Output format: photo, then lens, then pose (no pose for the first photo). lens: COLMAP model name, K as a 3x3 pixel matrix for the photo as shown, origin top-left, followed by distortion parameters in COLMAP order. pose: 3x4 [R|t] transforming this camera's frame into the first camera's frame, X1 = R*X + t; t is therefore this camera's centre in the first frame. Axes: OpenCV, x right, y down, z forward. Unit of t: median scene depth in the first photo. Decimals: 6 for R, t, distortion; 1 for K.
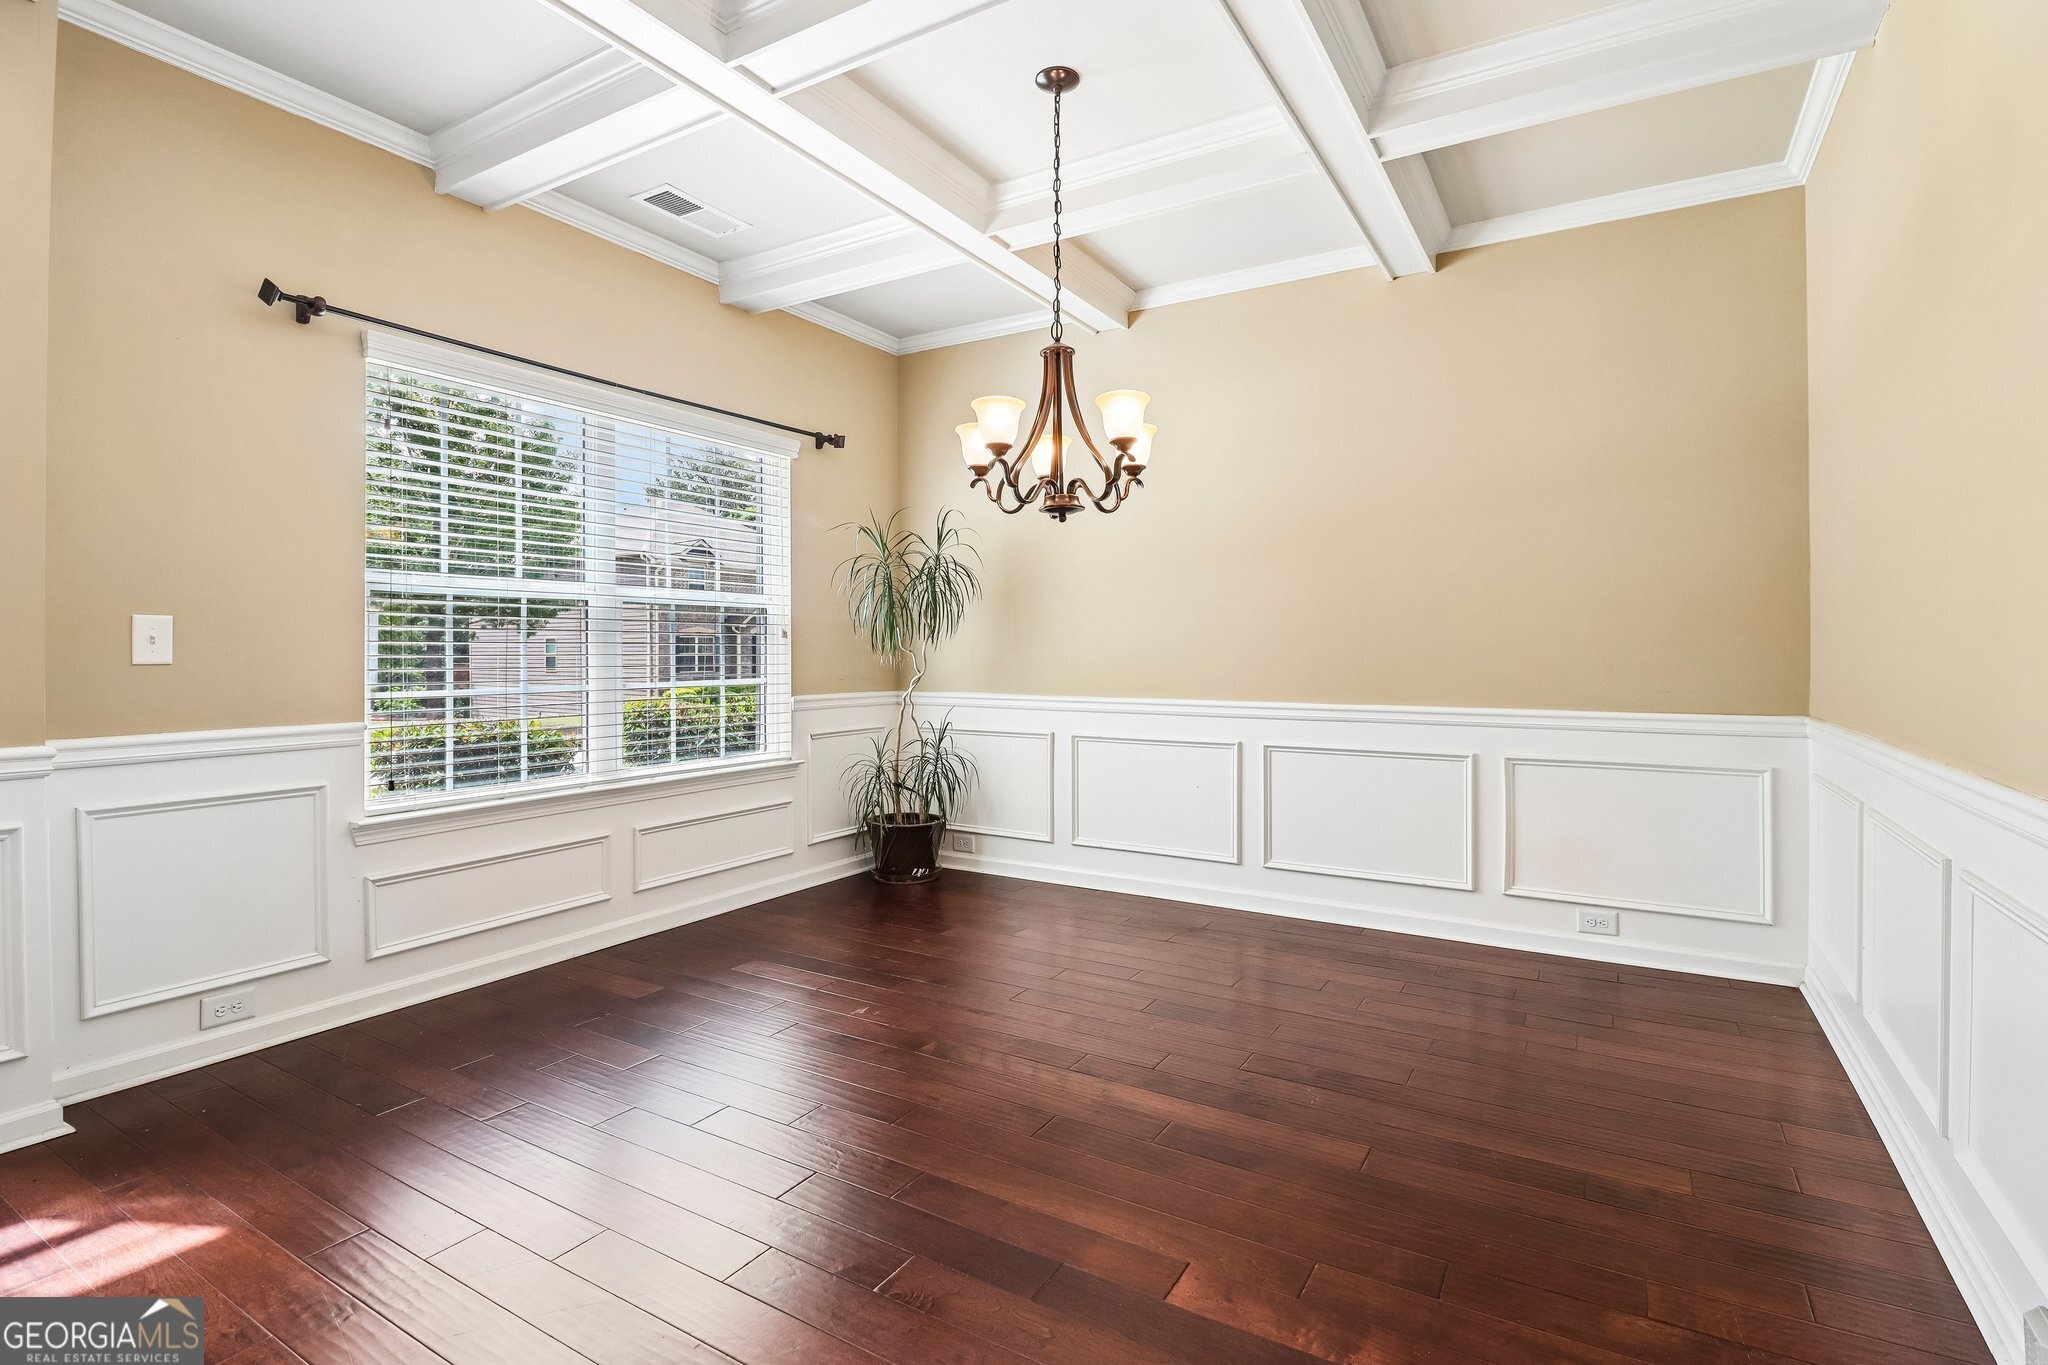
lens RADIAL K [[976.6, 0, 1025.2], [0, 976.6, 645.3], [0, 0, 1]] dist [-0.004126, -0.000576]
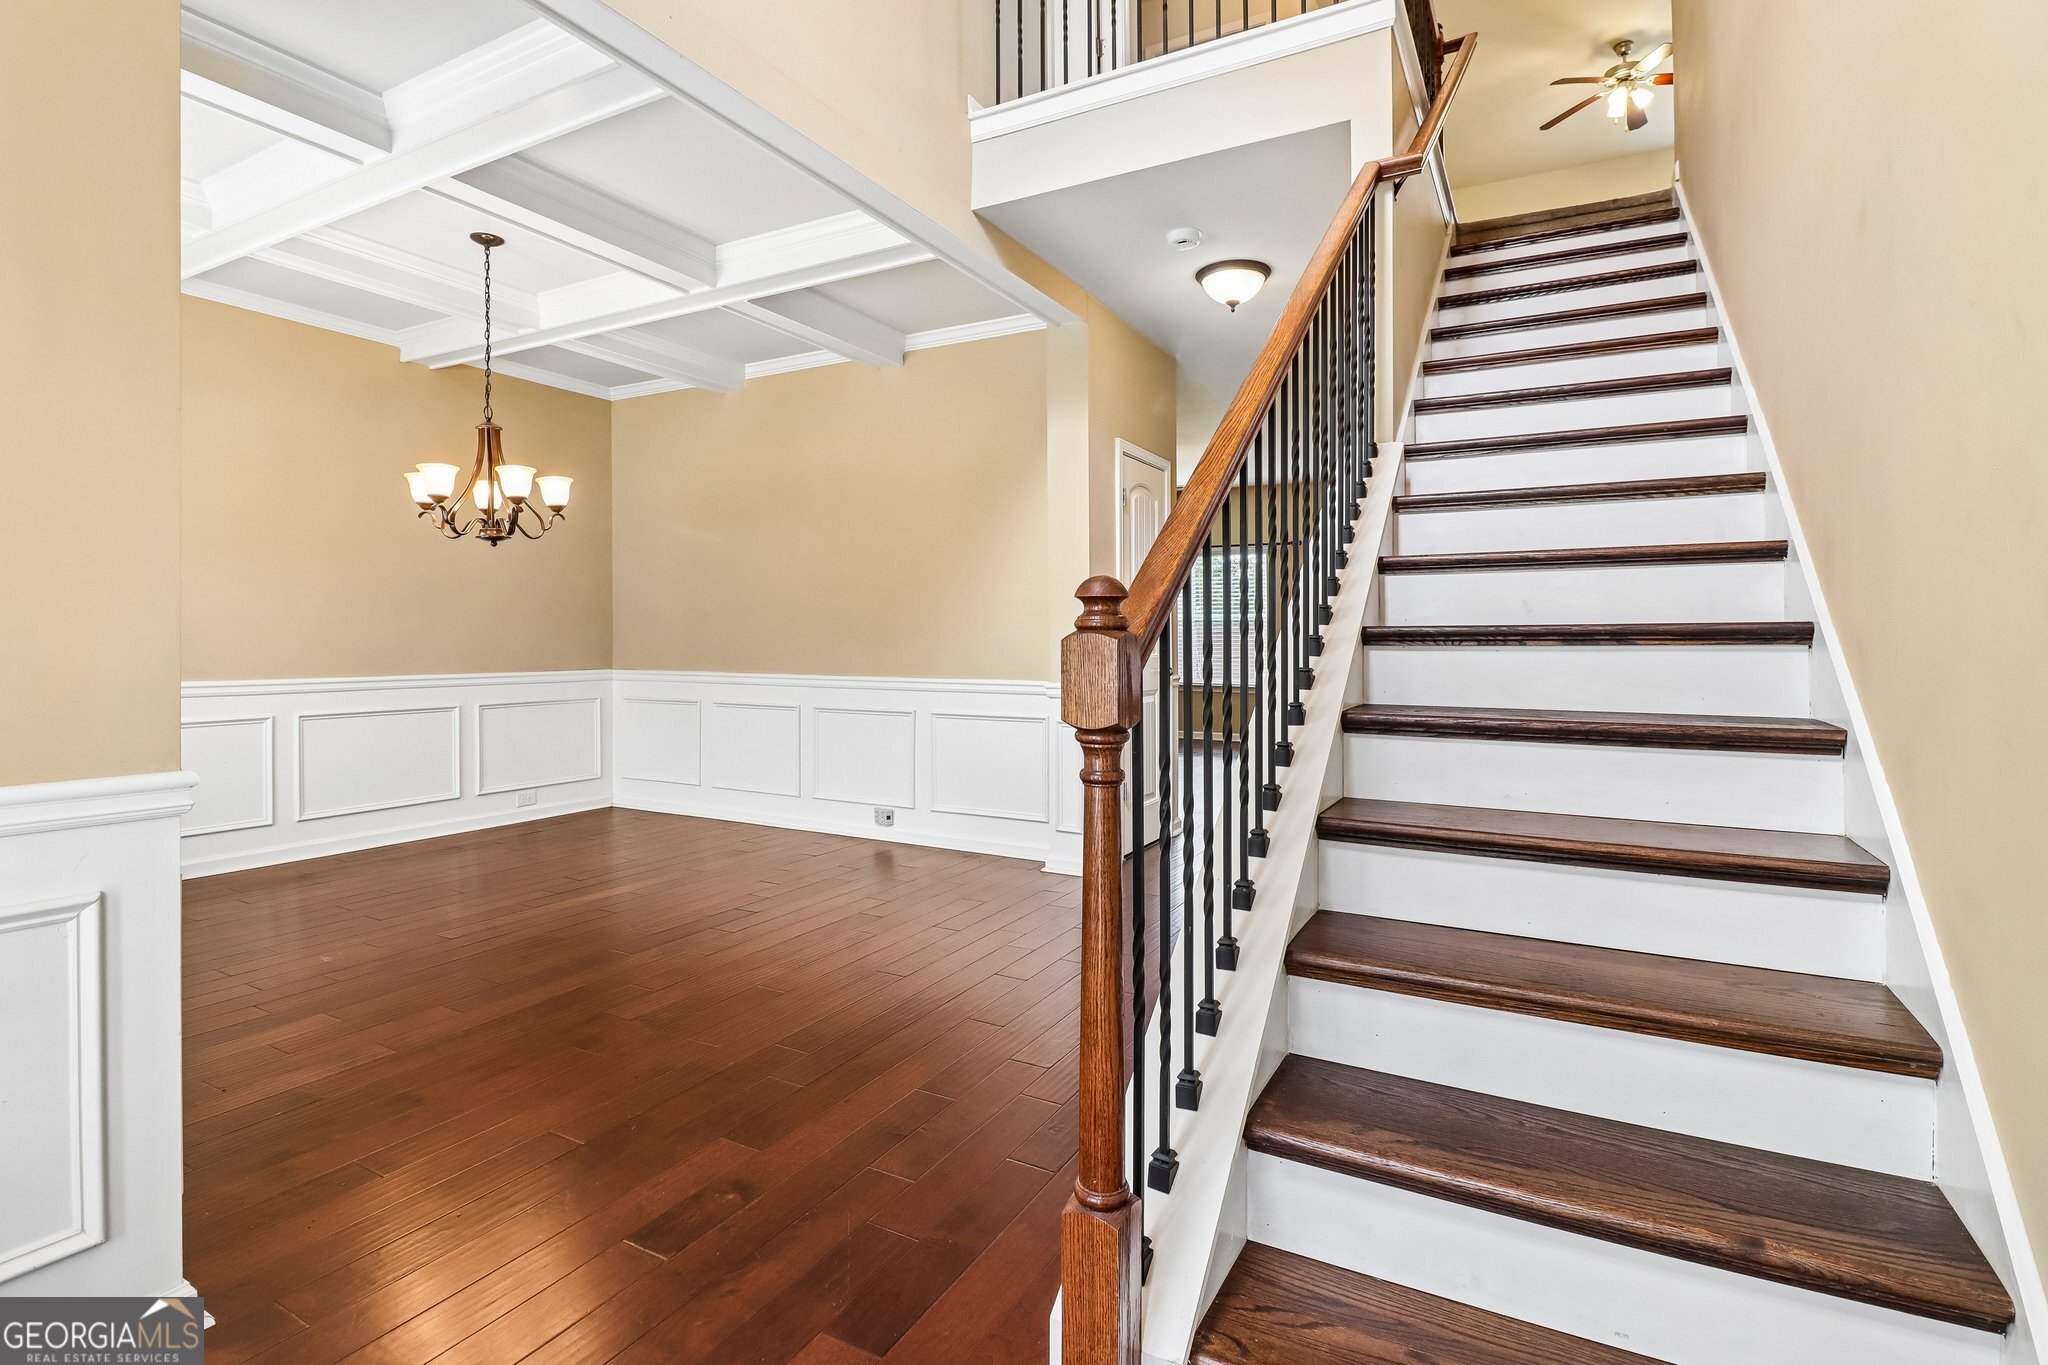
lens RADIAL K [[969.4, 0, 1029.1], [0, 969.4, 647.9], [0, 0, 1]] dist [0.003475, -0.015432]
pose [[-0.043667, -0.010324, 0.998993, -1.196451], [-0.007991, 0.999918, 0.009984, 0.002917], [-0.999014, -0.007547, -0.043746, 0.221085]]
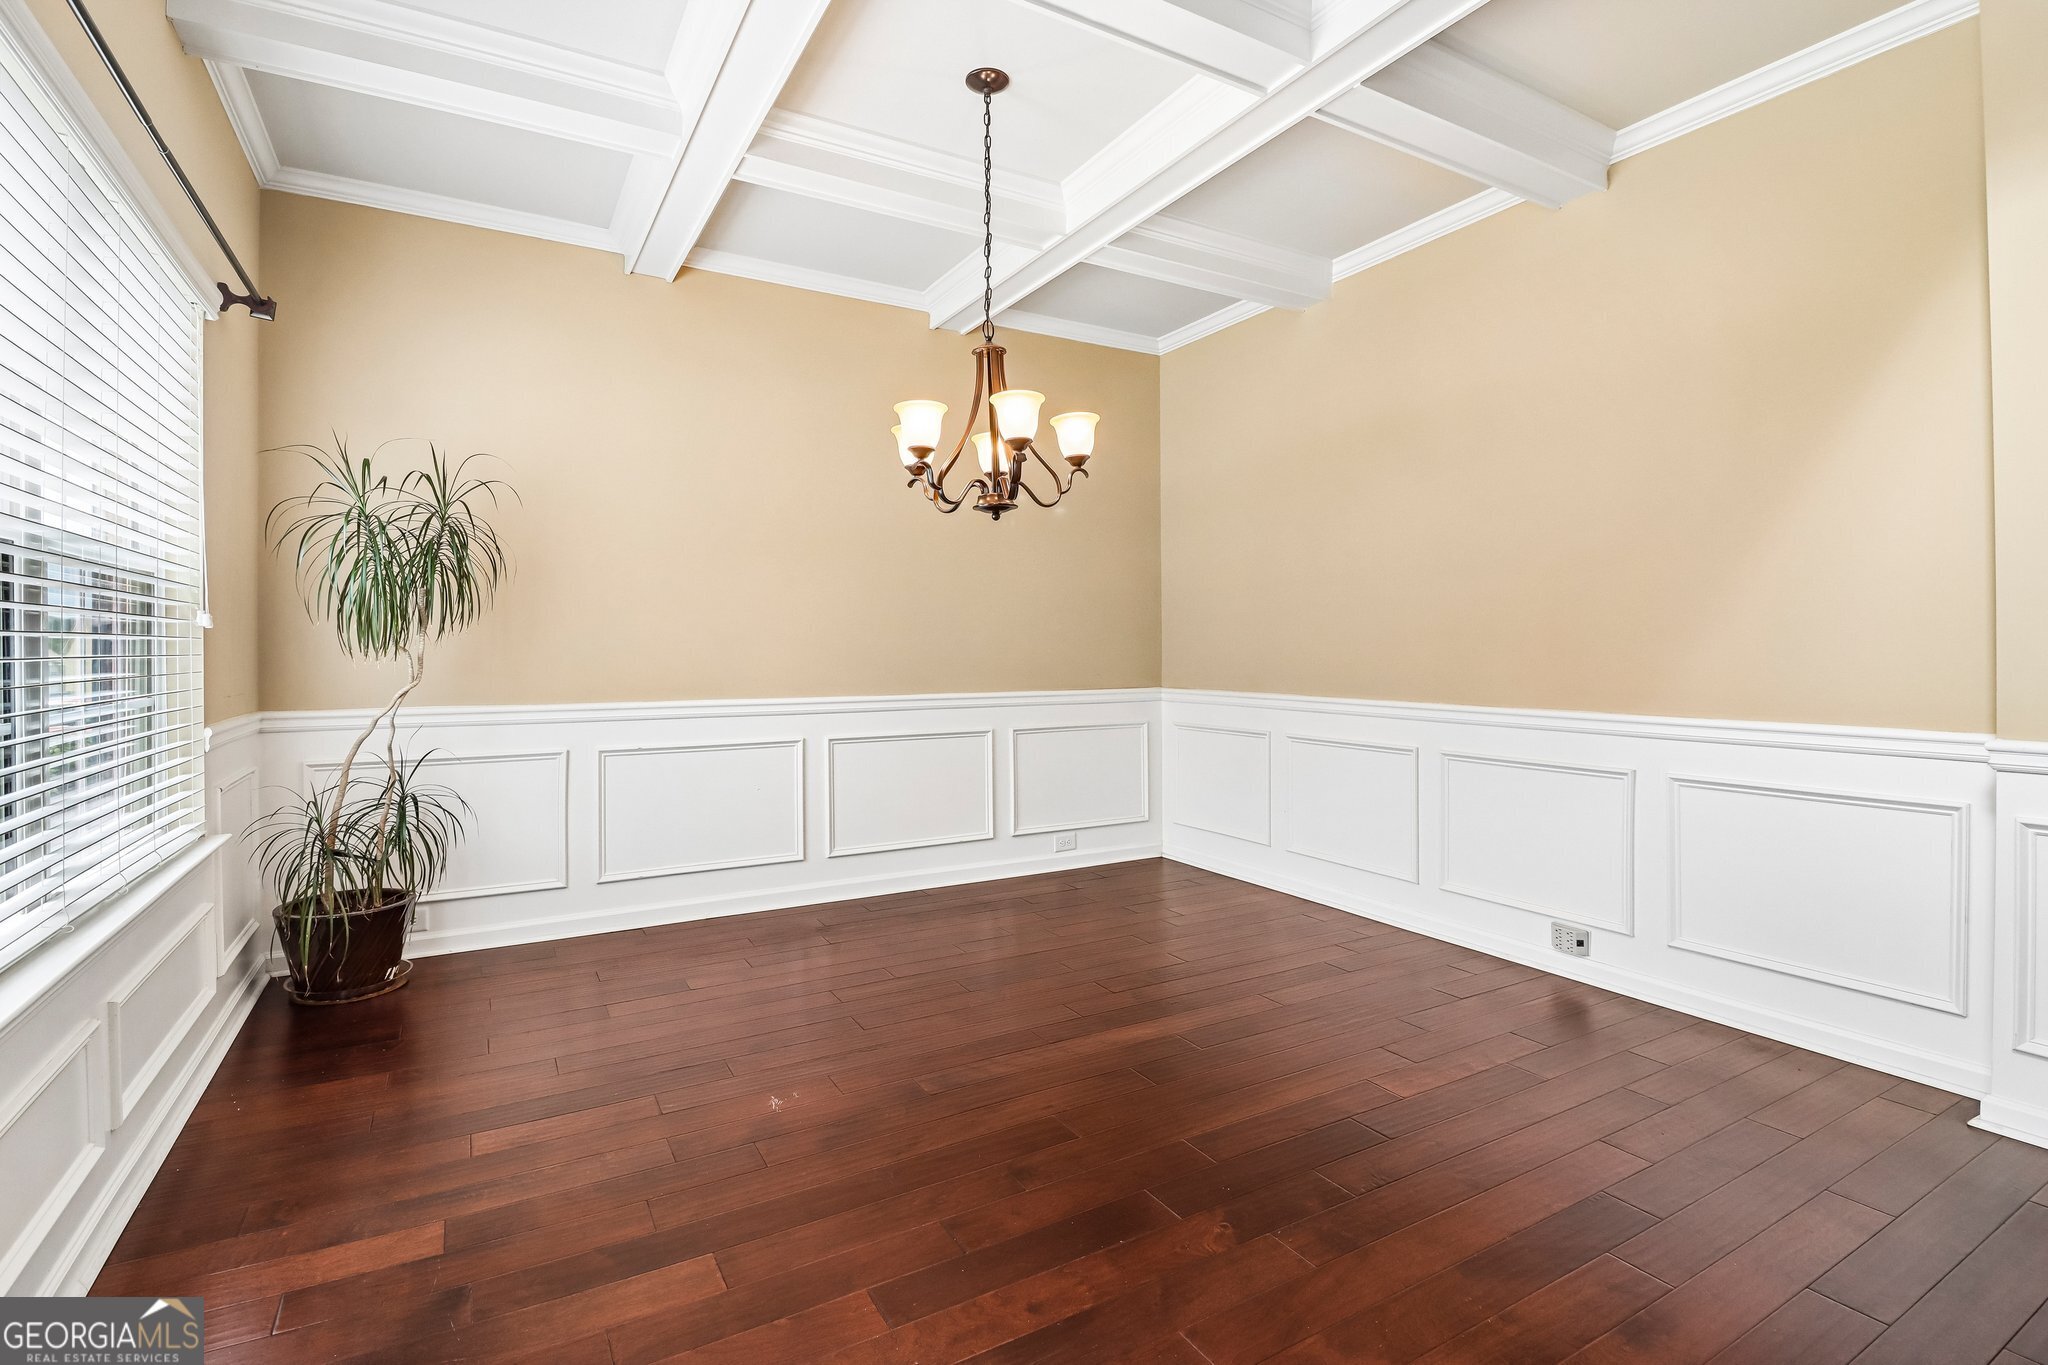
lens RADIAL K [[969.4, 0, 1029.1], [0, 969.4, 647.9], [0, 0, 1]] dist [0.003475, -0.015432]
pose [[0.485898, -0.002485, 0.874012, -0.685870], [-0.000507, 0.999995, 0.003125, 0.003315], [-0.874015, -0.001962, 0.485894, 0.398405]]
